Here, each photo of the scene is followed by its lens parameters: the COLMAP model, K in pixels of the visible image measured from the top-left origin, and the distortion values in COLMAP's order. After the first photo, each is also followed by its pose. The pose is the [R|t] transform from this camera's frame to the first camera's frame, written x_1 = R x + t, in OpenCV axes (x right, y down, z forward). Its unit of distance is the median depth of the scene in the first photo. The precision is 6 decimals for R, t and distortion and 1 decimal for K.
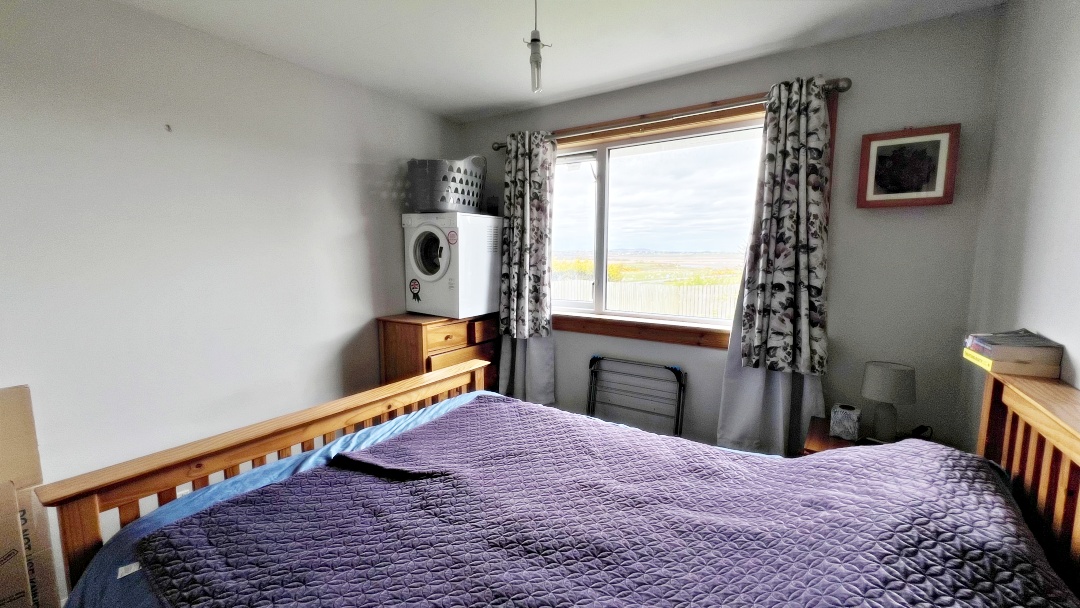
lens RADIAL K [[430.0, 0, 537.8], [0, 430.0, 301.0], [0, 0, 1]] dist [-0.000865, 0.000068]
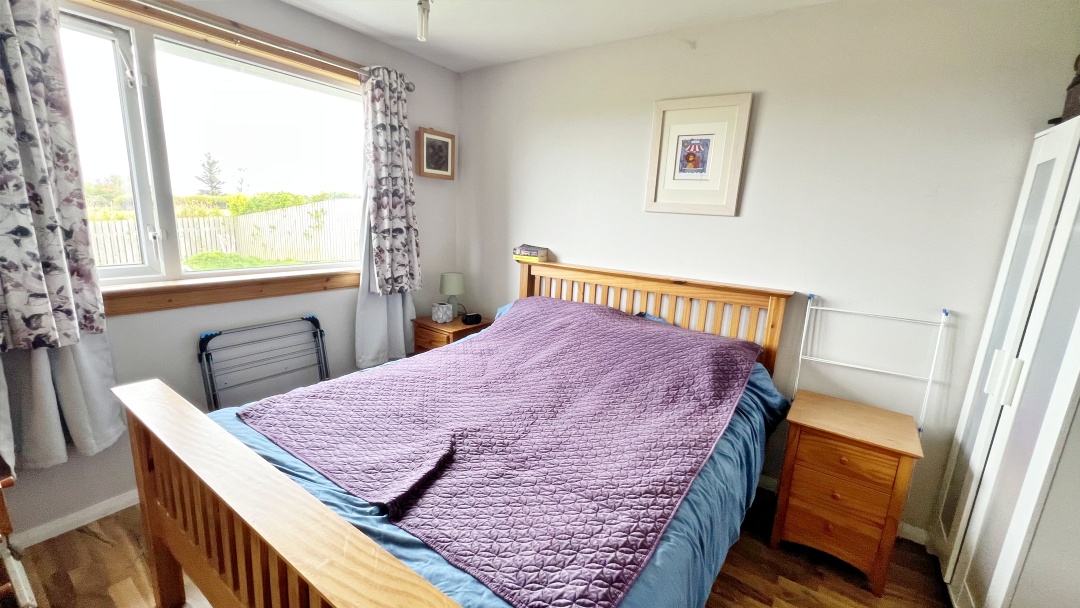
lens RADIAL K [[430.0, 0, 535.7], [0, 430.0, 304.2], [0, 0, 1]] dist [-0.000865, 0.000068]
pose [[0.014438, -0.207589, 0.978110, -0.792797], [0.060879, 0.976579, 0.206365, -0.059549], [-0.998041, 0.056567, 0.026738, 0.549631]]
